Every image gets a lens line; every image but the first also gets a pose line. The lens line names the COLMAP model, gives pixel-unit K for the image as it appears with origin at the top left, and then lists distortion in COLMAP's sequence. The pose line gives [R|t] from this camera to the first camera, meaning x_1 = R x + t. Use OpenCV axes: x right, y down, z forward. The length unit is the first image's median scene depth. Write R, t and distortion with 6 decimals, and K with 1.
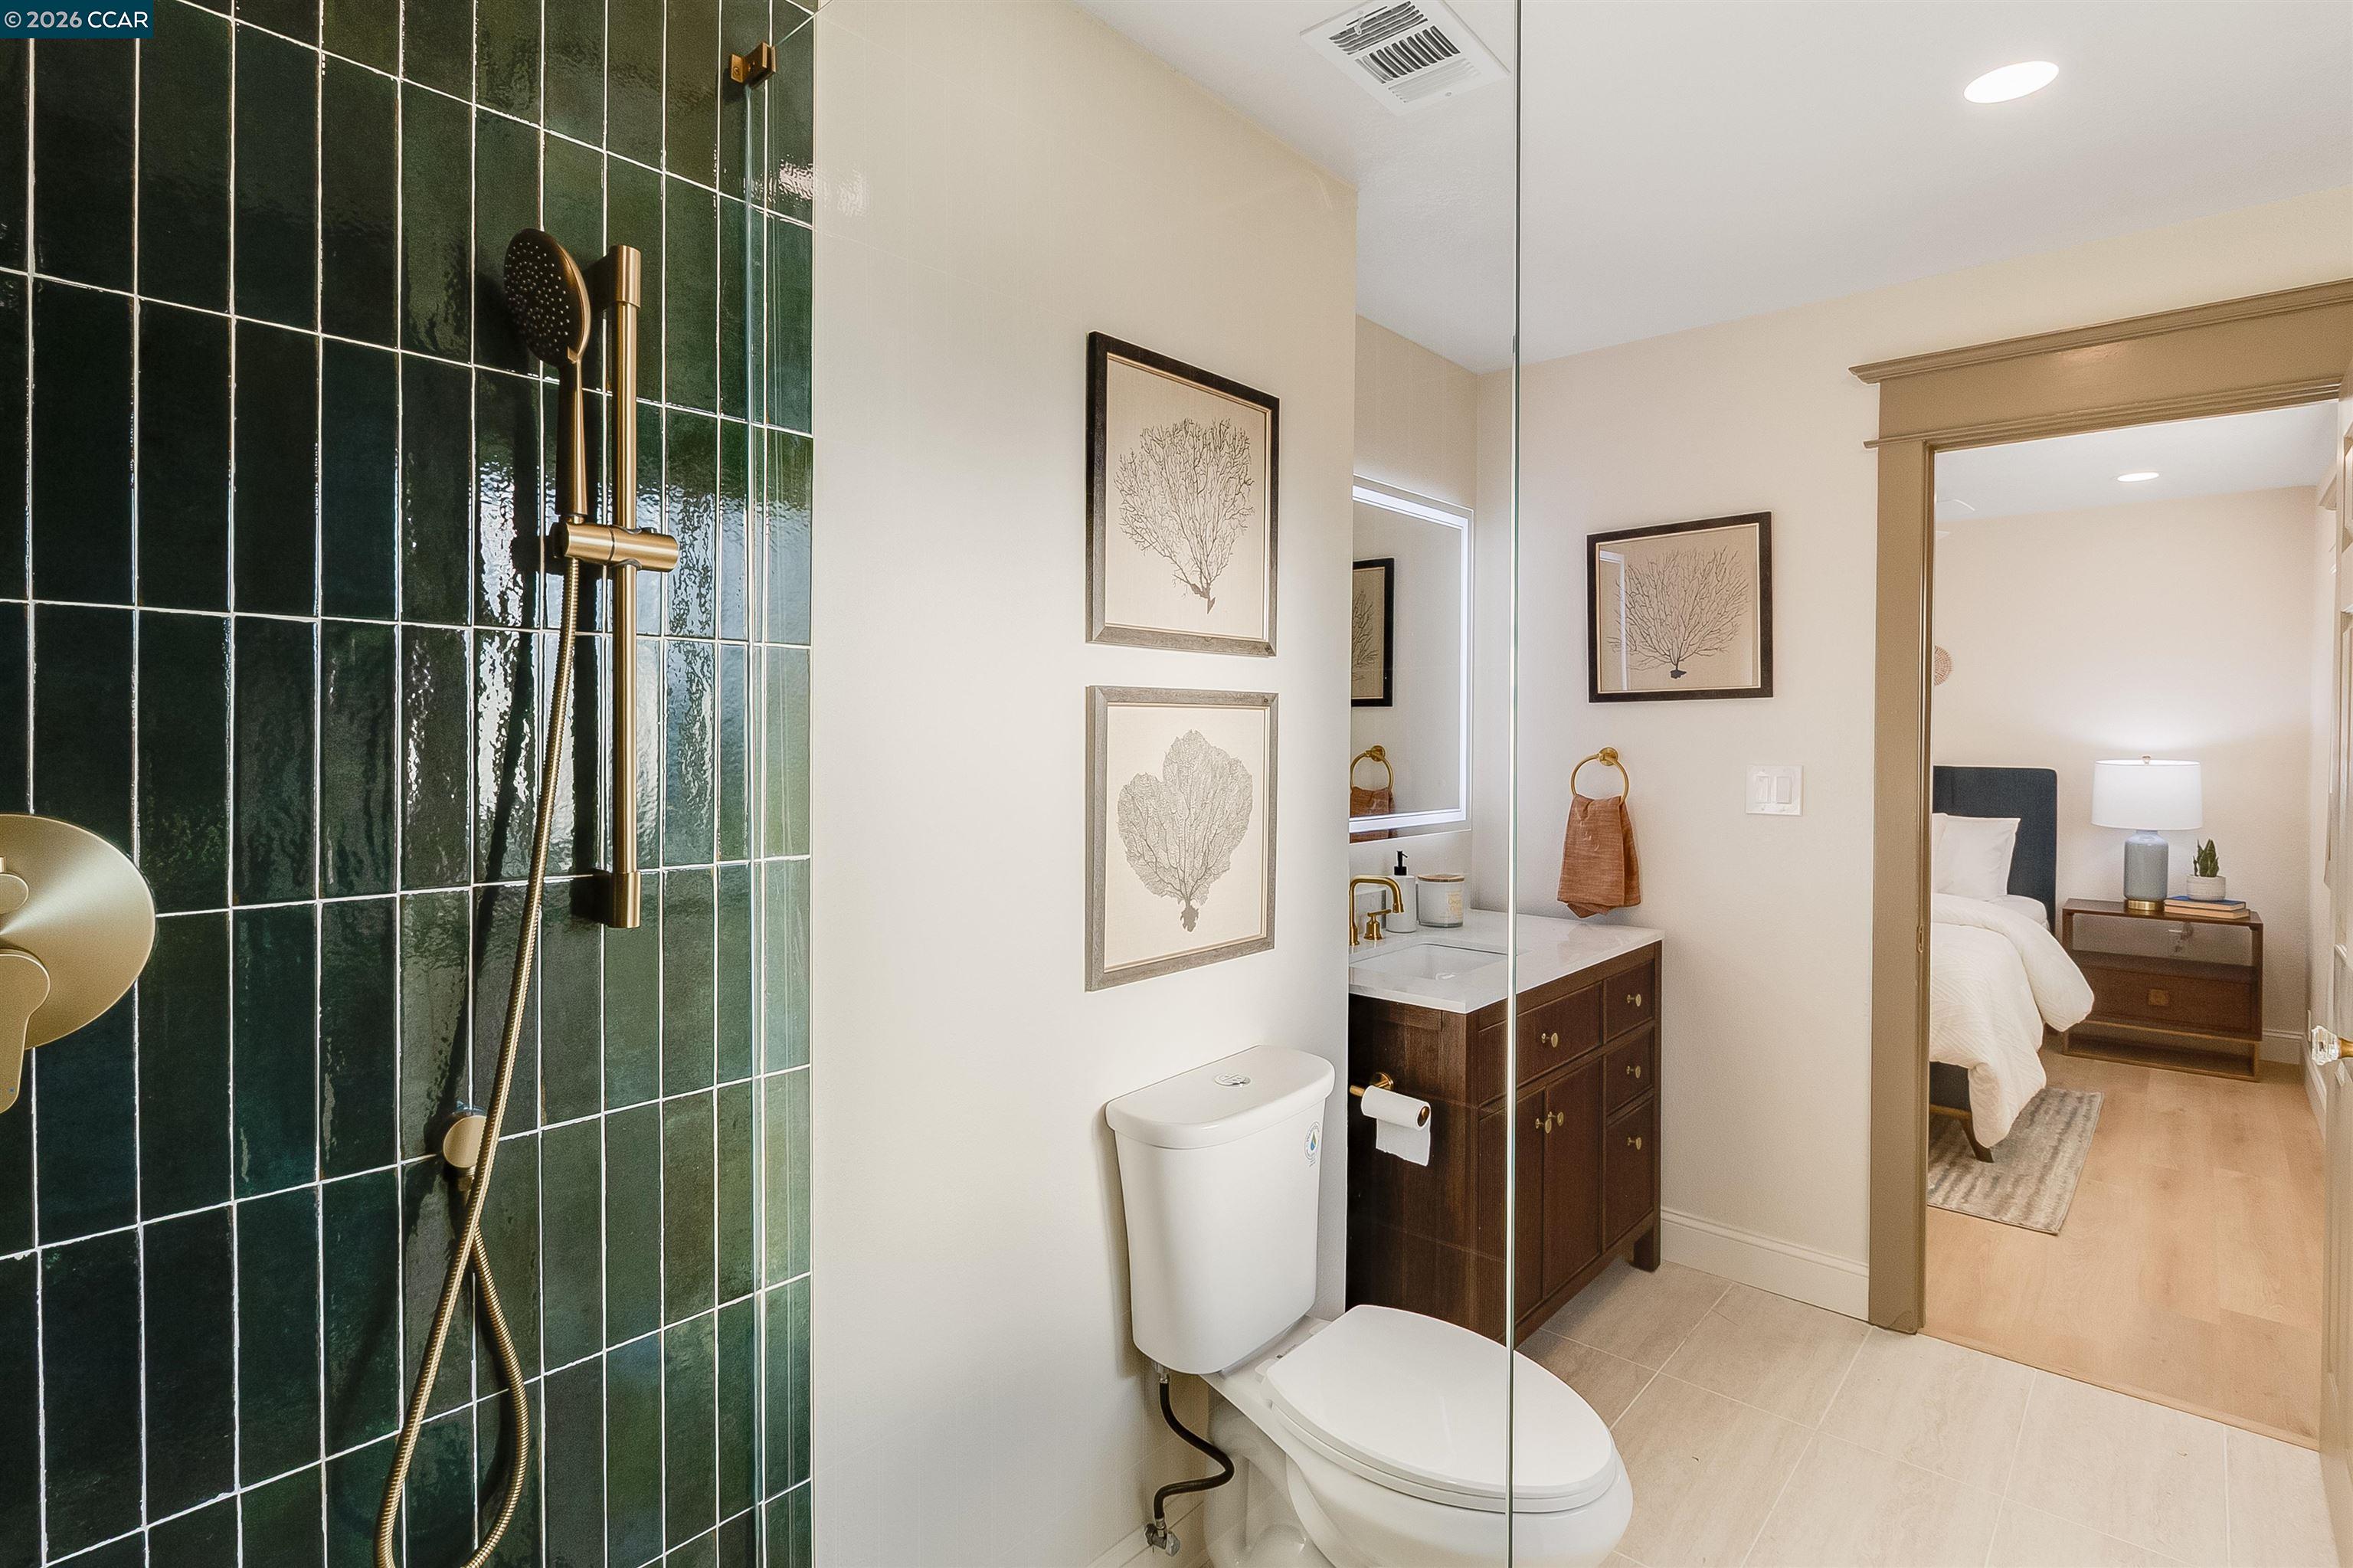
lens RADIAL K [[1099.5, 0, 1187.2], [0, 1099.5, 746.7], [0, 0, 1]] dist [-0.006046, -0.001696]
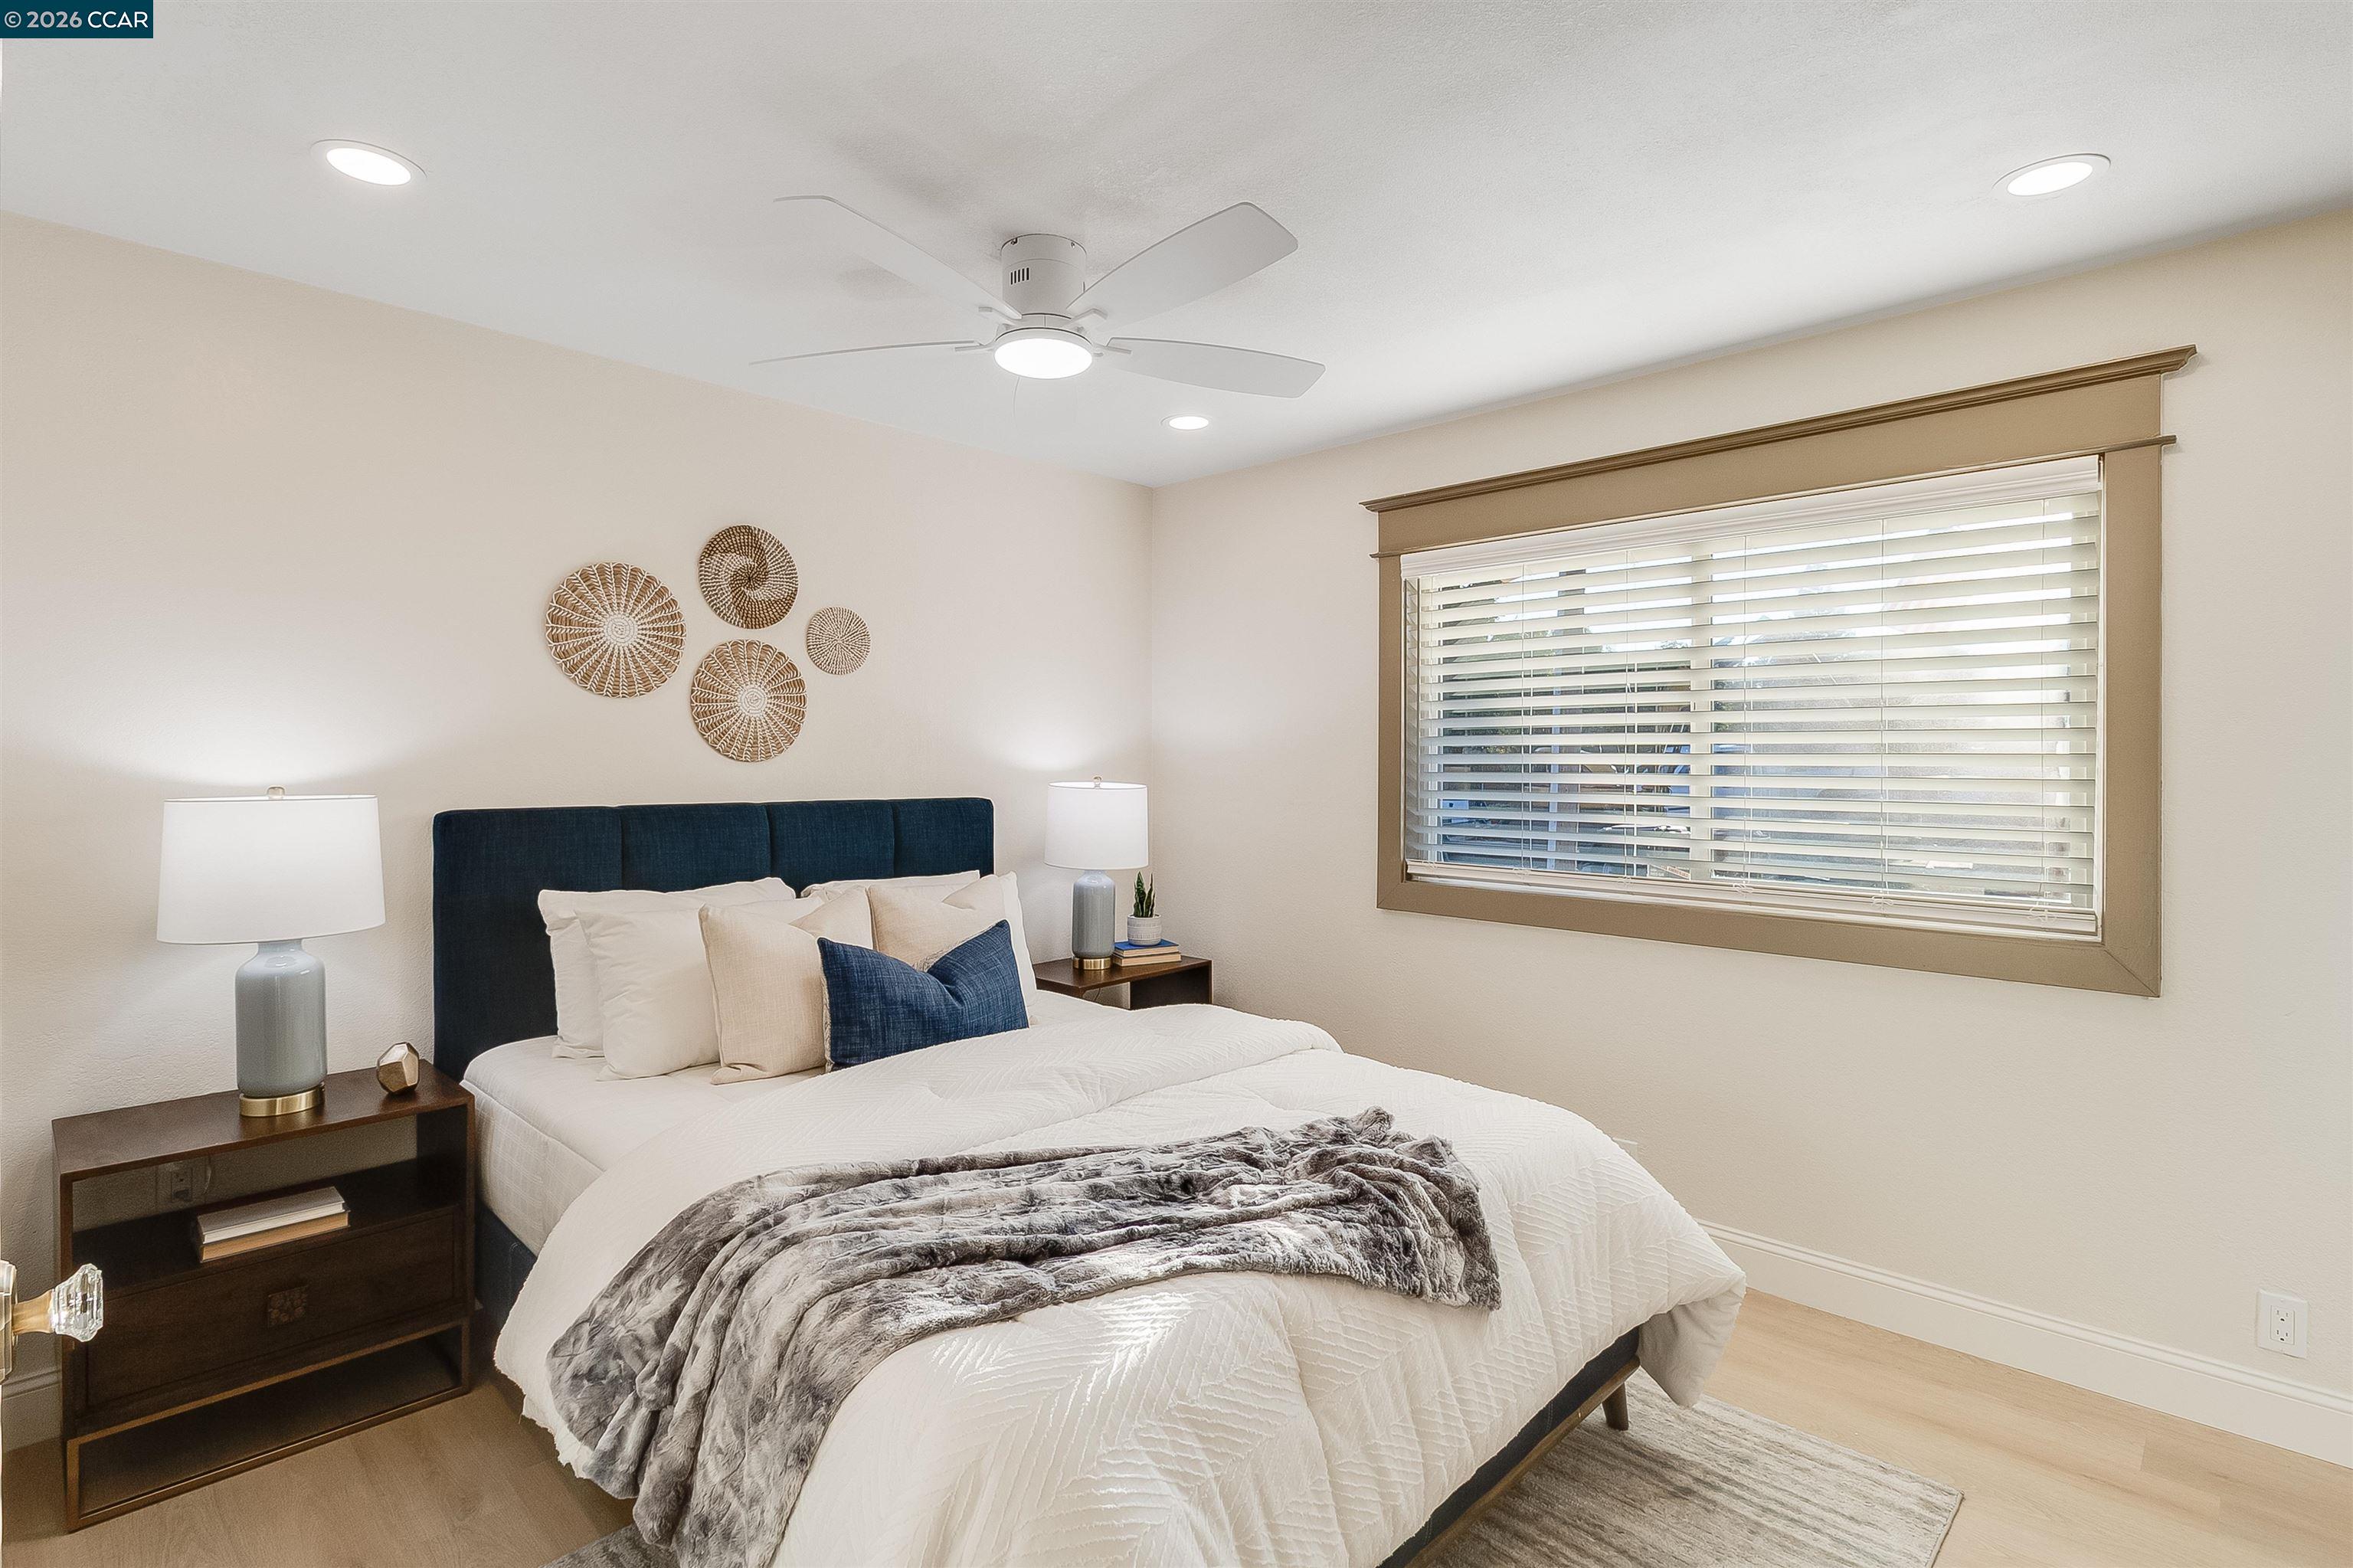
lens RADIAL K [[1124.5, 0, 1178.5], [0, 1124.5, 741.9], [0, 0, 1]] dist [0.000228, -0.000923]
pose [[0.040686, 0.007664, 0.999143, 0.050235], [0.008994, 0.999927, -0.008036, -0.010221], [-0.999131, 0.009313, 0.040615, 0.915456]]
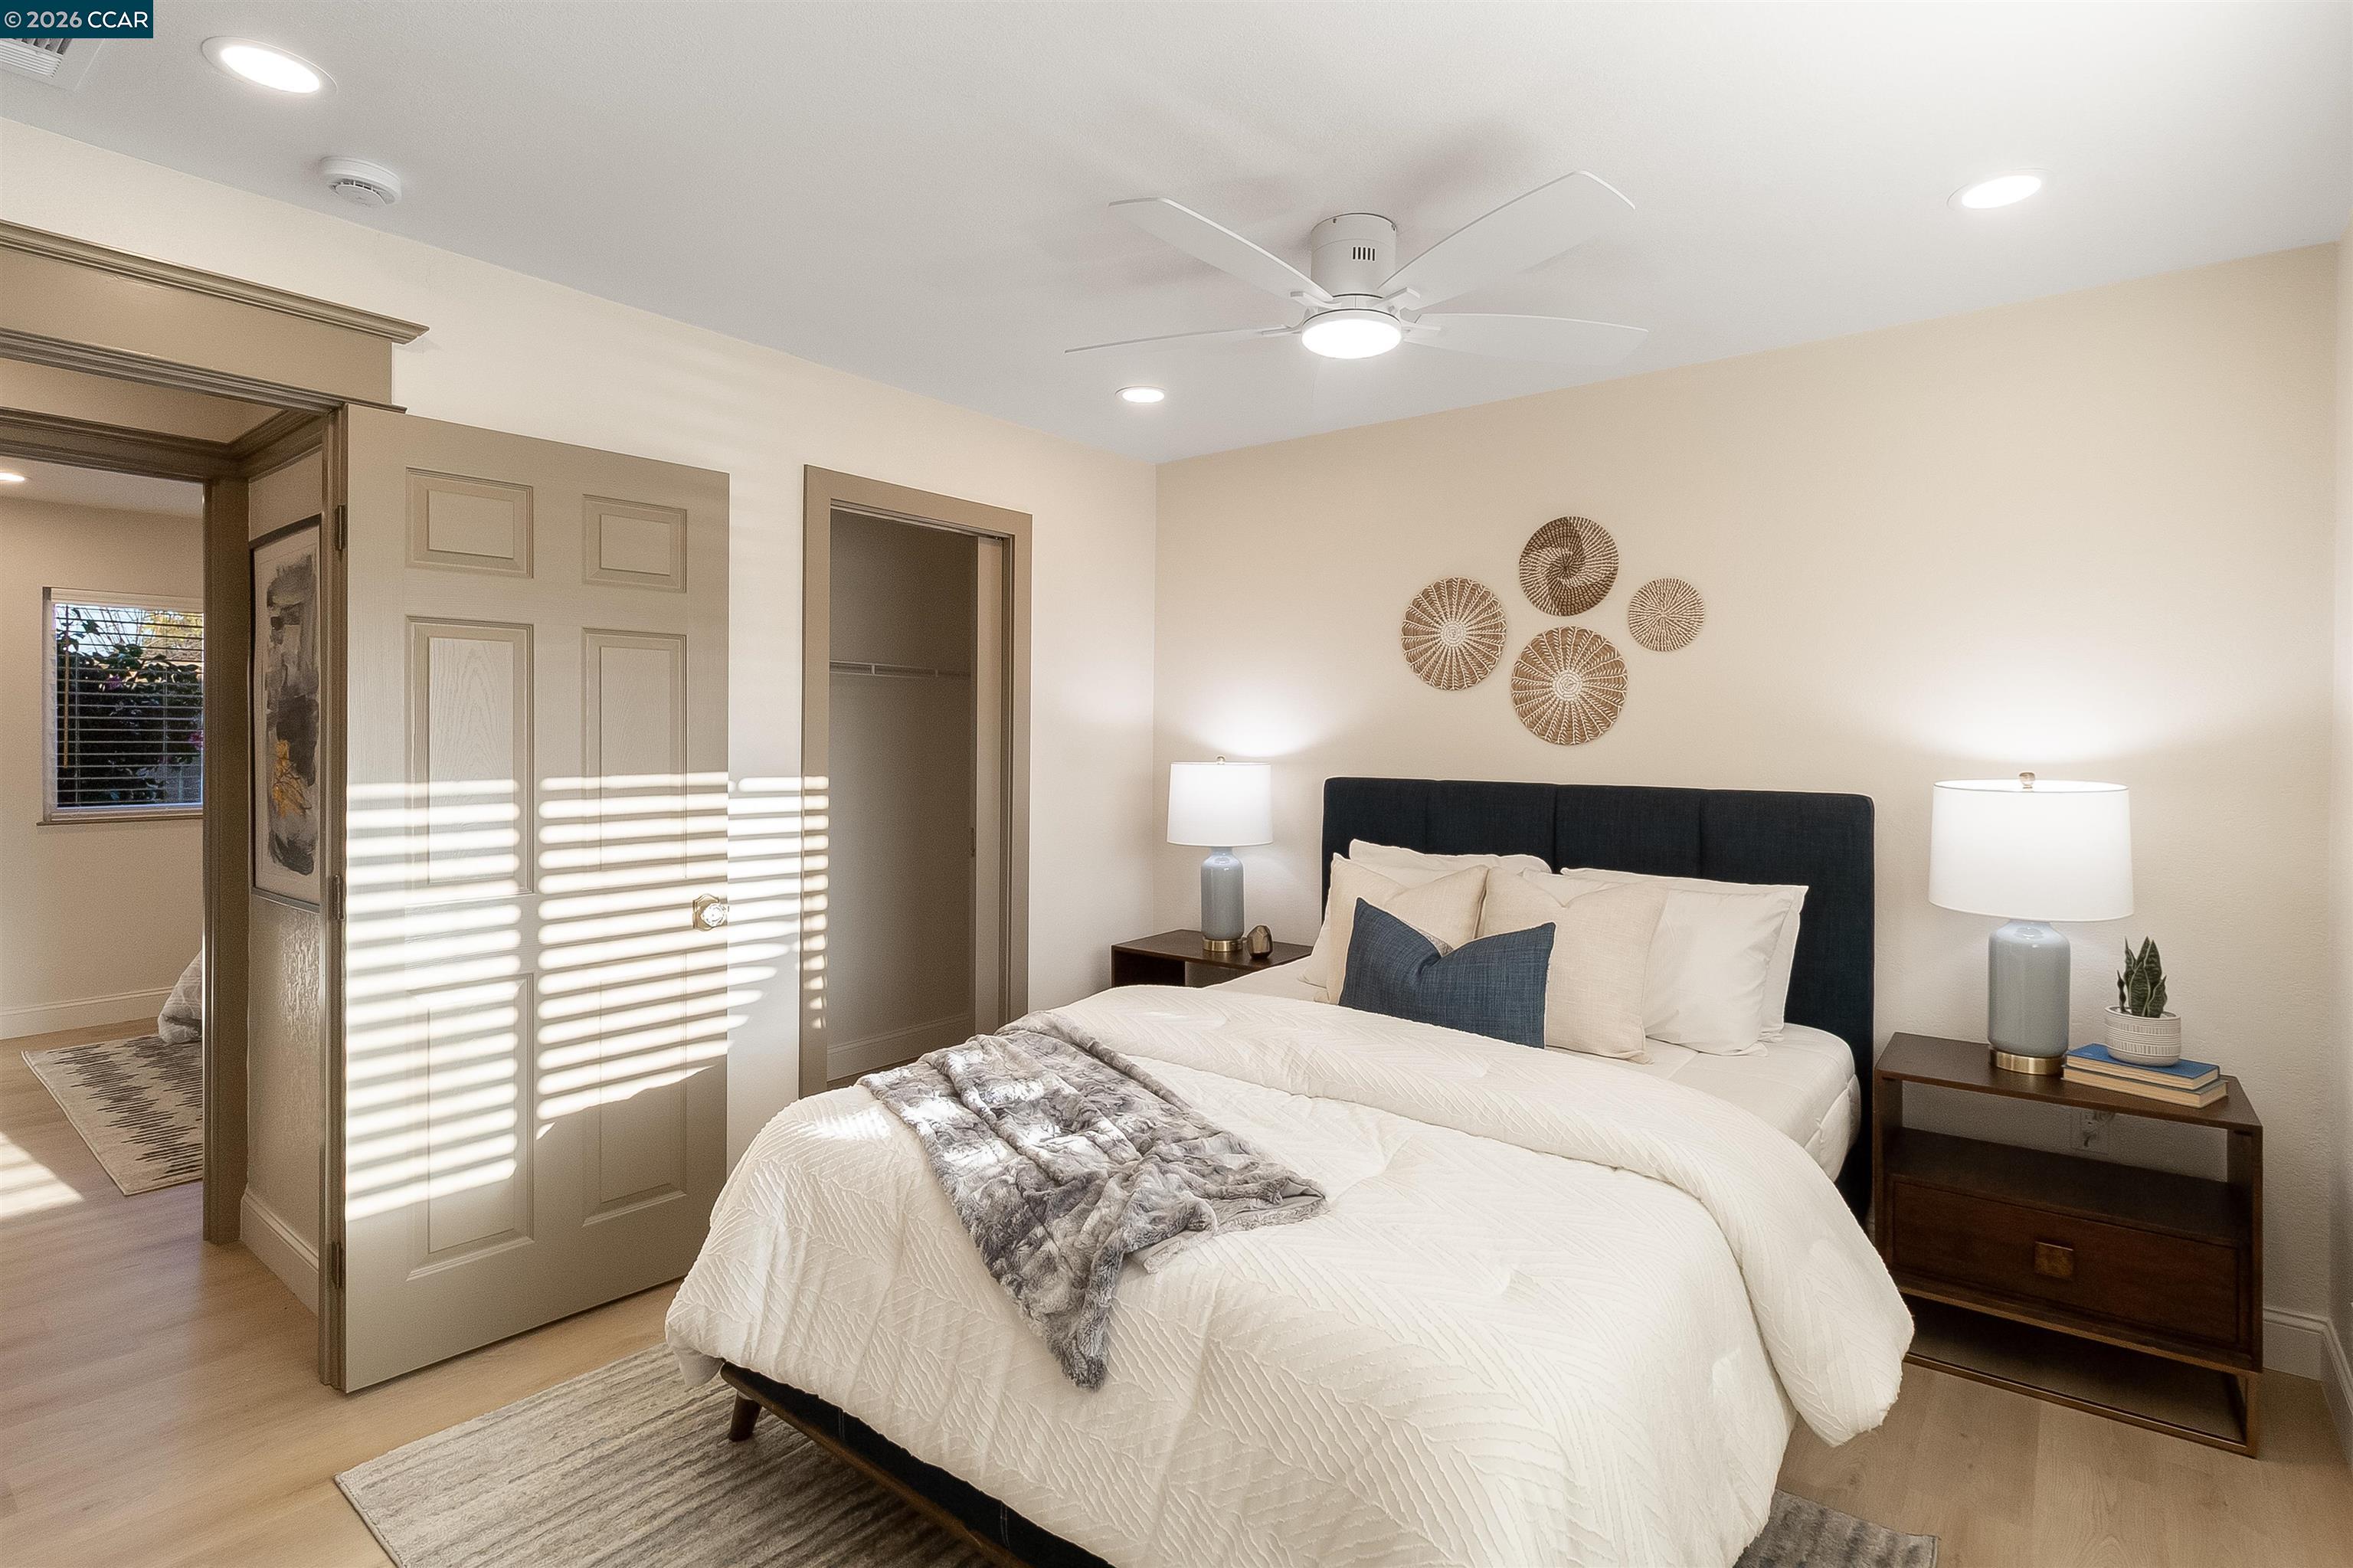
lens RADIAL K [[1124.5, 0, 1178.5], [0, 1124.5, 741.9], [0, 0, 1]] dist [0.000228, -0.000923]
pose [[0.997864, 0.000730, 0.065328, 0.446099], [-0.000160, 0.999962, -0.008725, -0.001241], [-0.065332, 0.008696, 0.997826, 0.500260]]
